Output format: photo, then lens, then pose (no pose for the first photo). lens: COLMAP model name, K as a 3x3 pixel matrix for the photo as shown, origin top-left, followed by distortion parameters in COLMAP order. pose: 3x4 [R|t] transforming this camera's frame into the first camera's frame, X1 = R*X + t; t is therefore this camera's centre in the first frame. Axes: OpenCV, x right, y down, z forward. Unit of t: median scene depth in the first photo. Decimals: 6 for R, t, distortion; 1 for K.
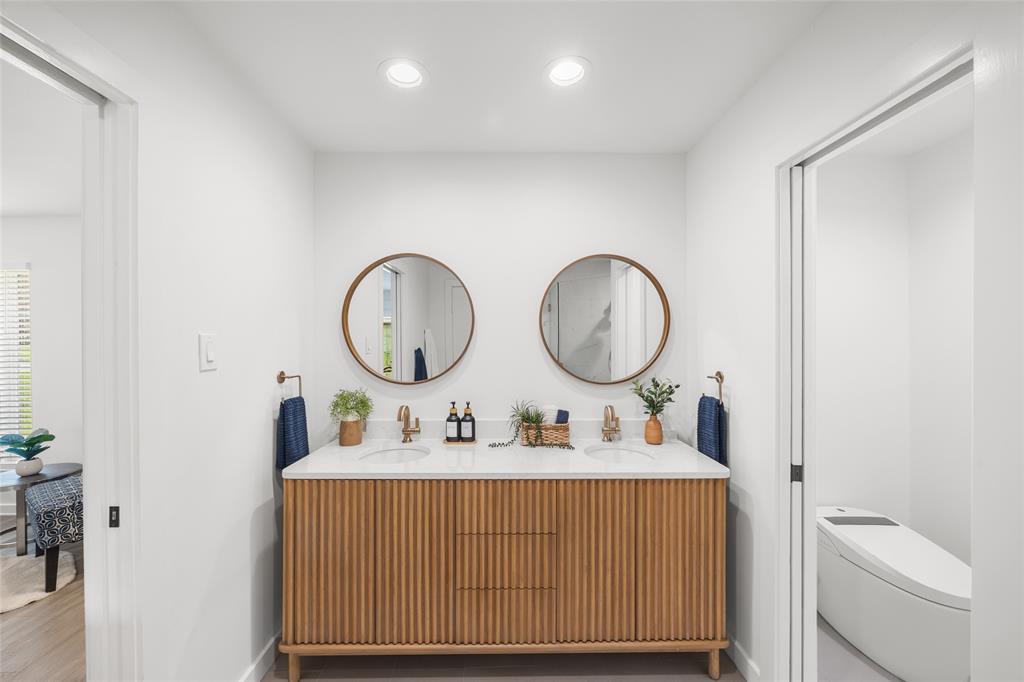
lens RADIAL K [[389.5, 0, 512.0], [0, 389.5, 341.0], [0, 0, 1]] dist [-0.004924, 0.000172]
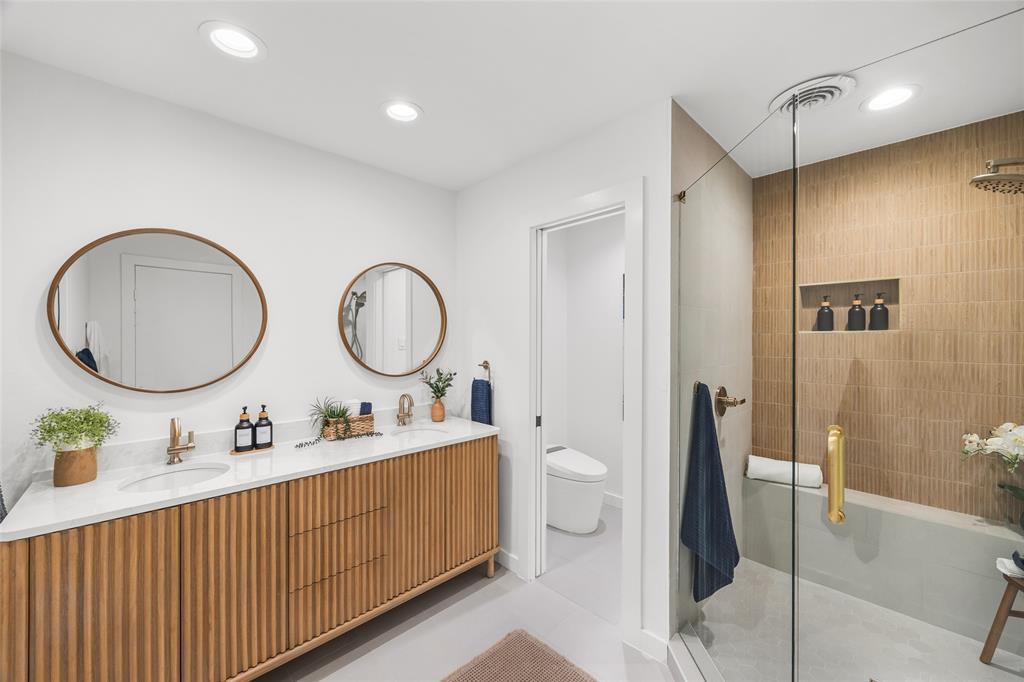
lens RADIAL K [[401.9, 0, 516.0], [0, 401.9, 337.4], [0, 0, 1]] dist [-0.000773, -0.000201]
pose [[0.717599, 0.003976, 0.696445, -0.361768], [-0.002564, 0.999992, -0.003067, -0.000943], [-0.696452, 0.000416, 0.717604, -0.096120]]
